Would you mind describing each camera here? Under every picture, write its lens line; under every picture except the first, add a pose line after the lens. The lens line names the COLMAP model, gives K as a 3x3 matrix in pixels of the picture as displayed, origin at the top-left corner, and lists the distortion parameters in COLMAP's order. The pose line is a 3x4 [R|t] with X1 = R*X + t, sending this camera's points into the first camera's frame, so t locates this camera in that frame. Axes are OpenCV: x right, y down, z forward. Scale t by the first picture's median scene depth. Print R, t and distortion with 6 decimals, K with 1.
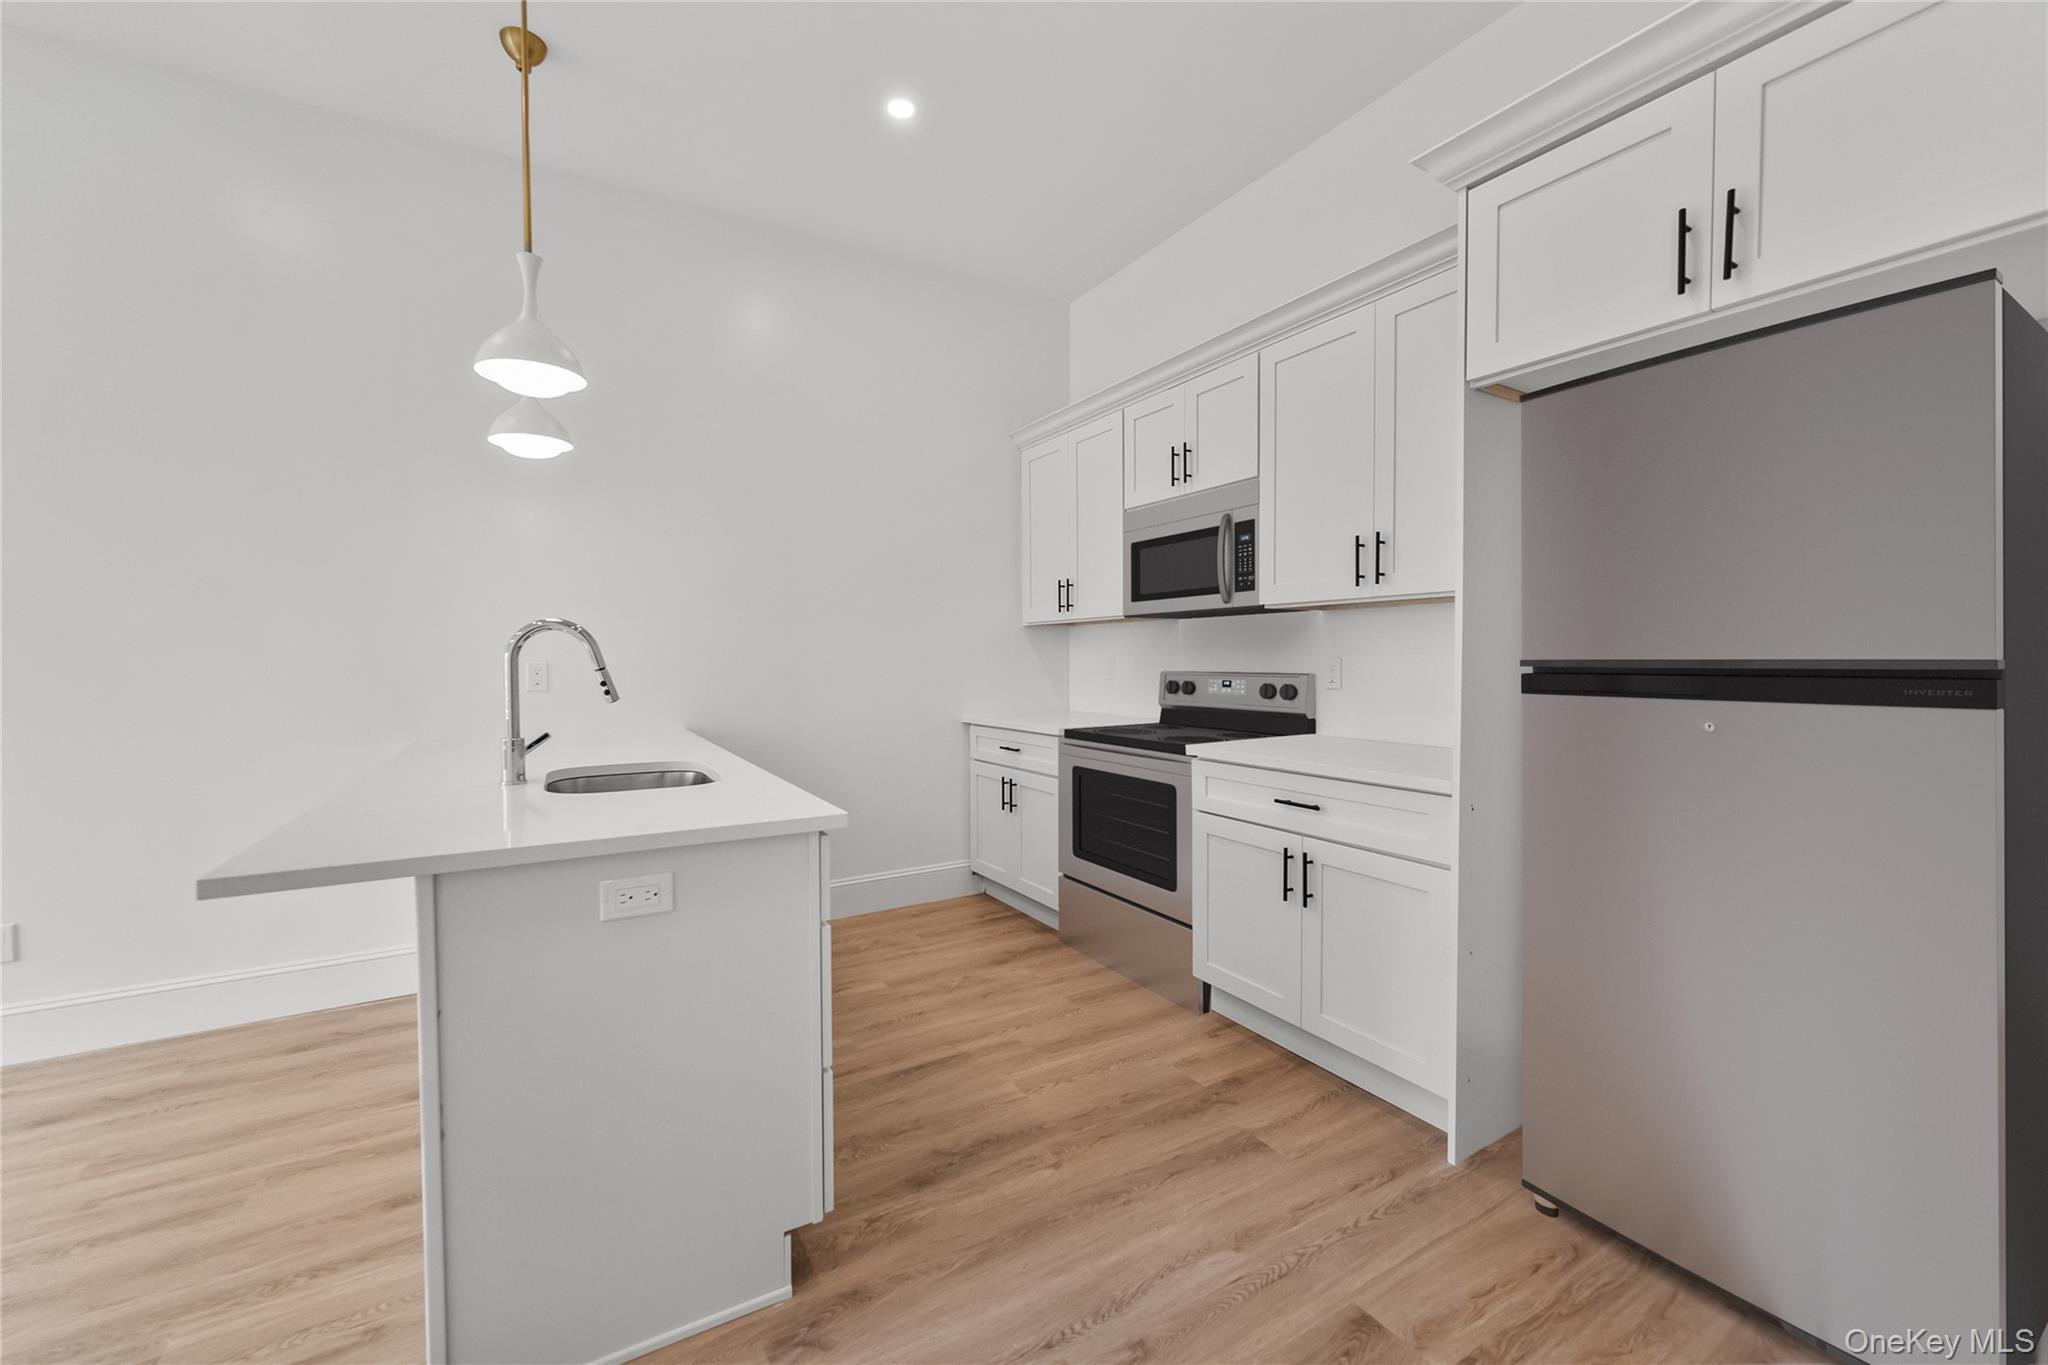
lens RADIAL K [[826.5, 0, 1029.0], [0, 826.5, 681.4], [0, 0, 1]] dist [0.000339, -0.000449]
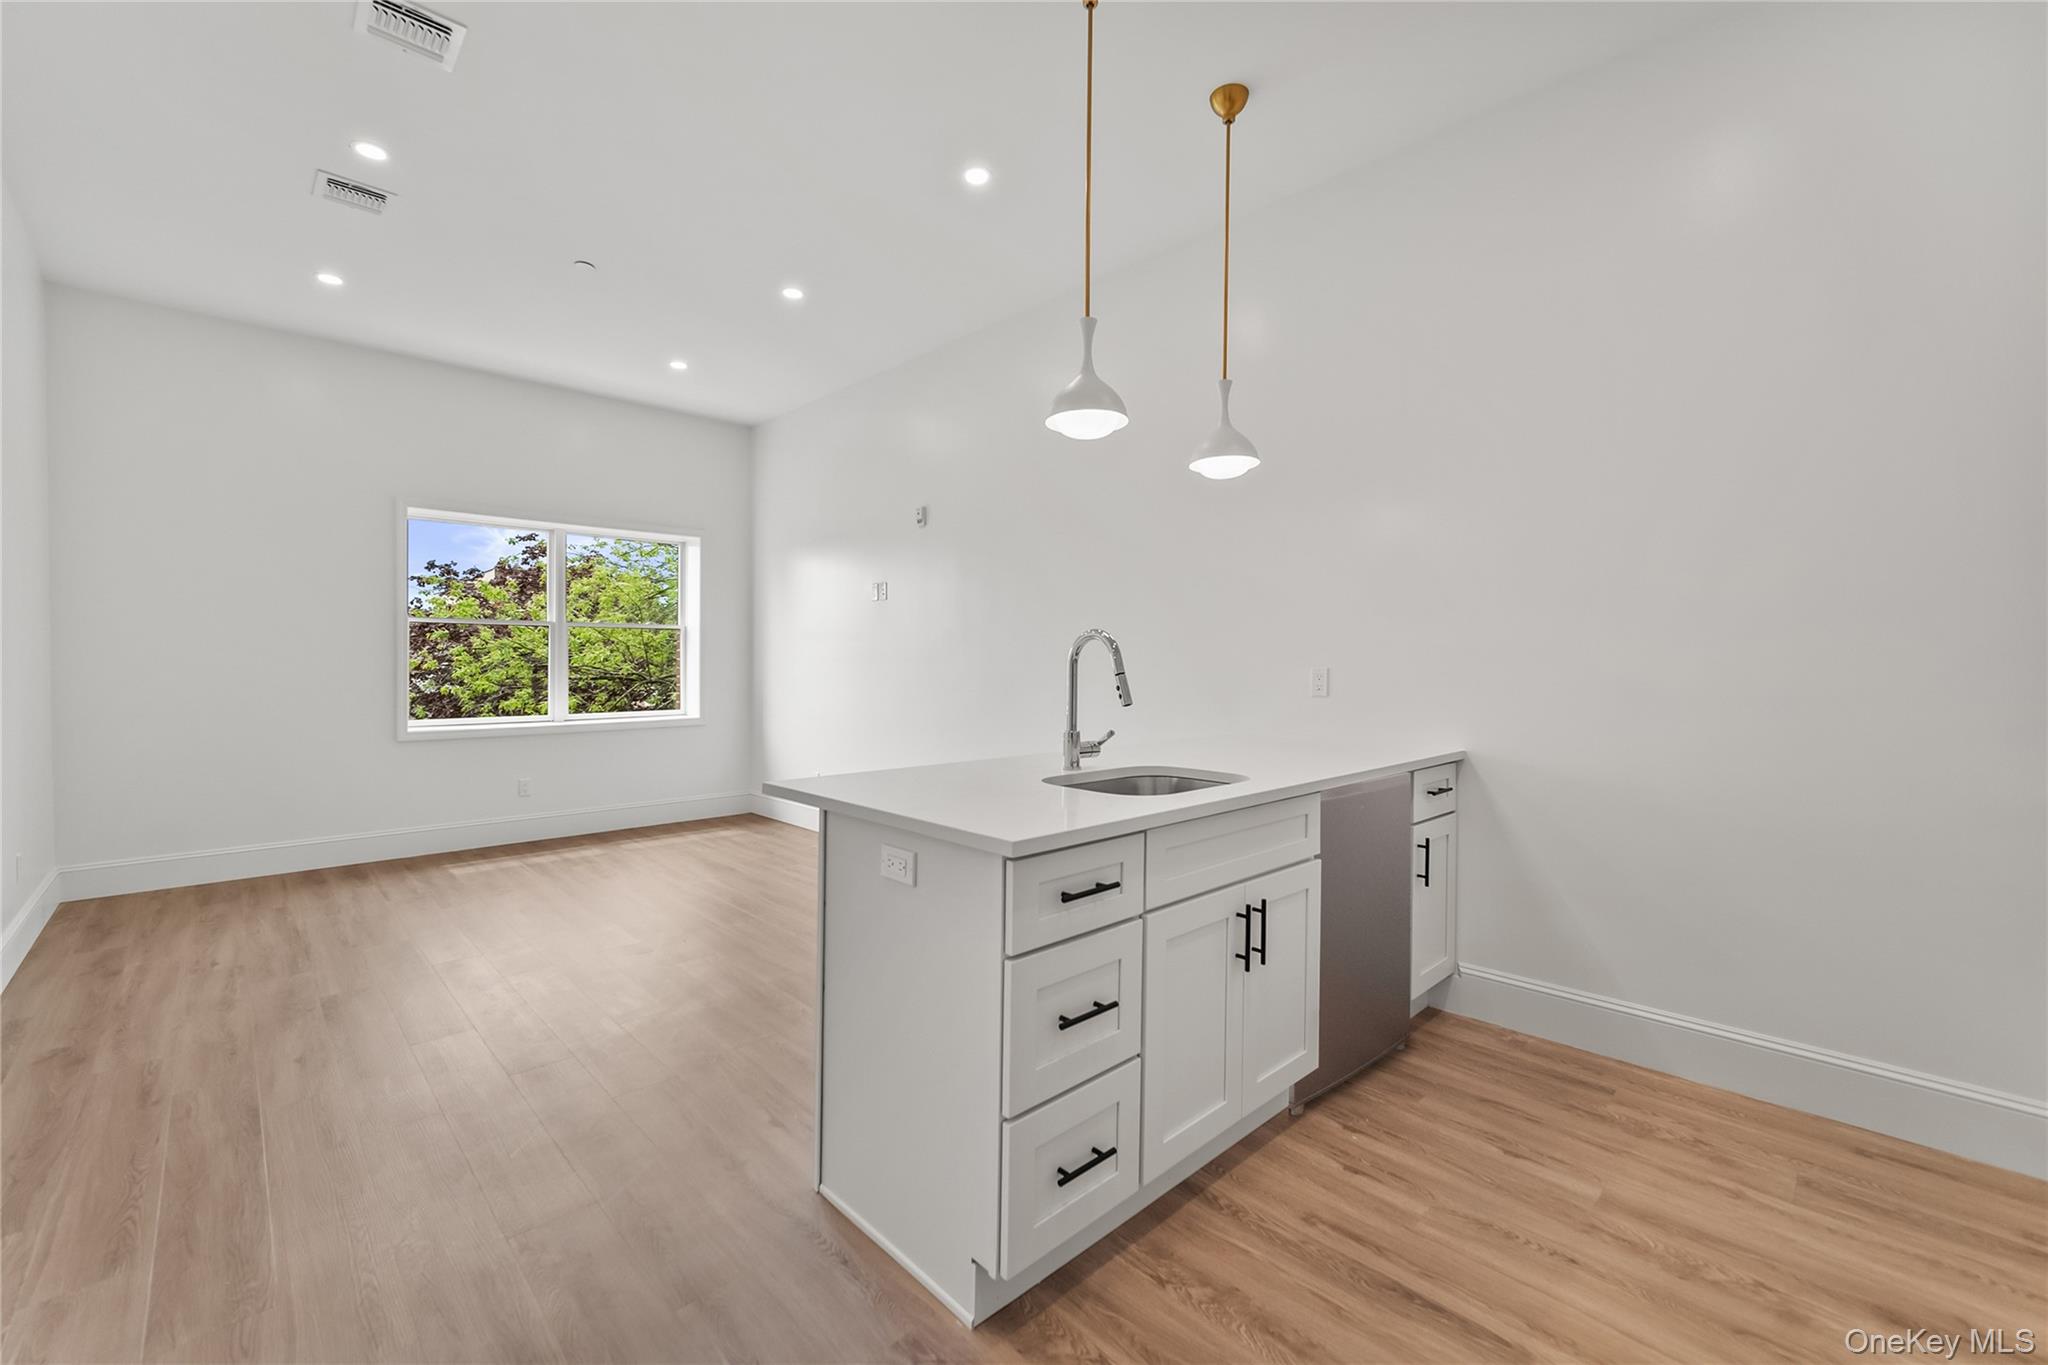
lens RADIAL K [[846.1, 0, 1018.8], [0, 846.1, 667.6], [0, 0, 1]] dist [0.002146, 0.000184]
pose [[0.204351, 0.012176, -0.978822, 0.425297], [-0.034325, 0.999397, 0.005265, -0.019848], [0.978296, 0.032522, 0.204646, 0.518945]]
